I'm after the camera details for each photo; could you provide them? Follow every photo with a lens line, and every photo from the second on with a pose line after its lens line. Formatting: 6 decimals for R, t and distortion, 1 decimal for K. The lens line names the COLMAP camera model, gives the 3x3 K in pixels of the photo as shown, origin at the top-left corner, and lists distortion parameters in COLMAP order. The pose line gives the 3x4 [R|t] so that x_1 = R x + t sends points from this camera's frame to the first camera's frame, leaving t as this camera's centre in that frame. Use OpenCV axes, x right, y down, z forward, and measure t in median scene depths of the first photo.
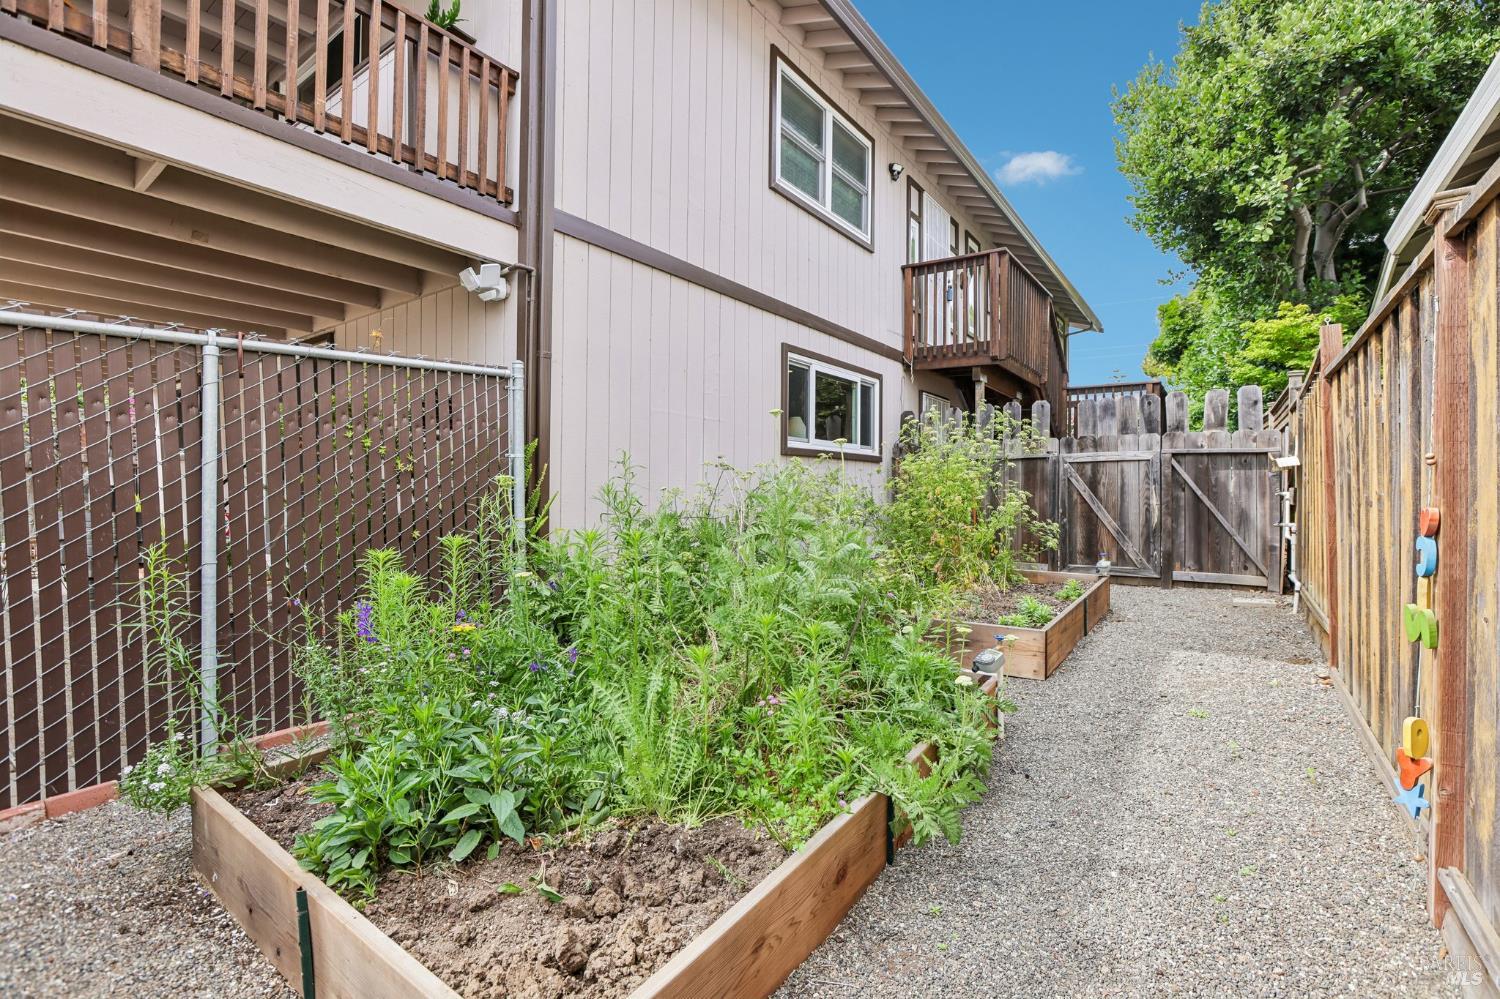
lens RADIAL K [[678.4, 0, 750.0], [0, 678.4, 499.5], [0, 0, 1]] dist [-0.053676, 0.000012]
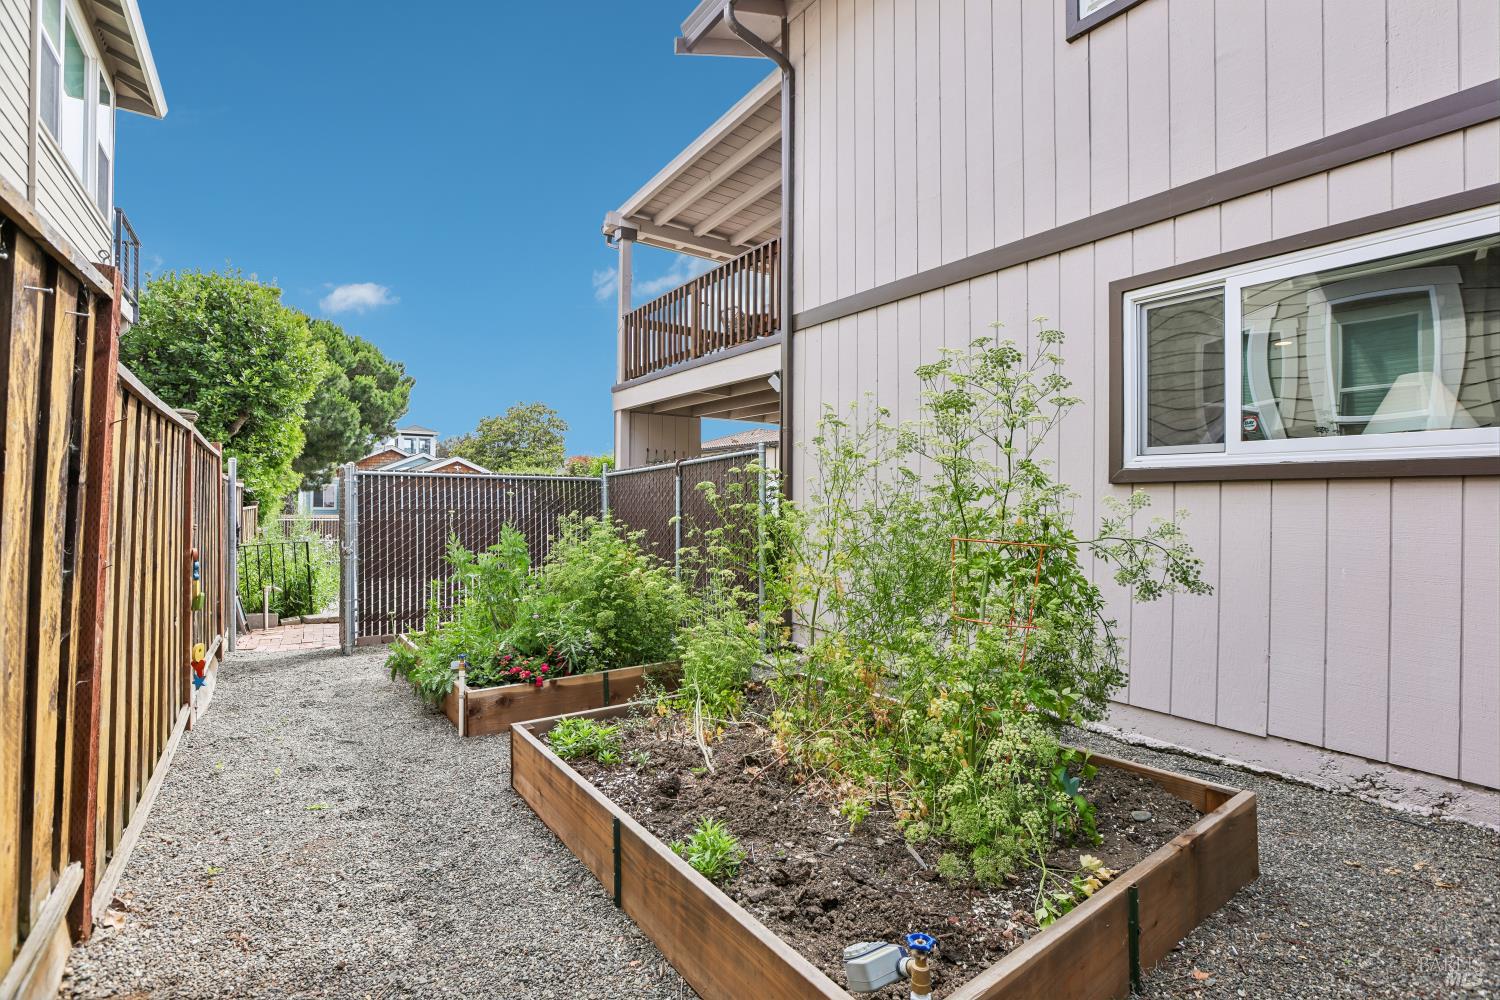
lens RADIAL K [[678.4, 0, 750.0], [0, 678.4, 500.0], [0, 0, 1]] dist [-0.053676, 0.000012]
pose [[-0.313866, -0.005526, -0.949451, 0.943373], [-0.022613, 0.999743, 0.001656, -0.067764], [0.949198, 0.021989, -0.313910, 1.270684]]
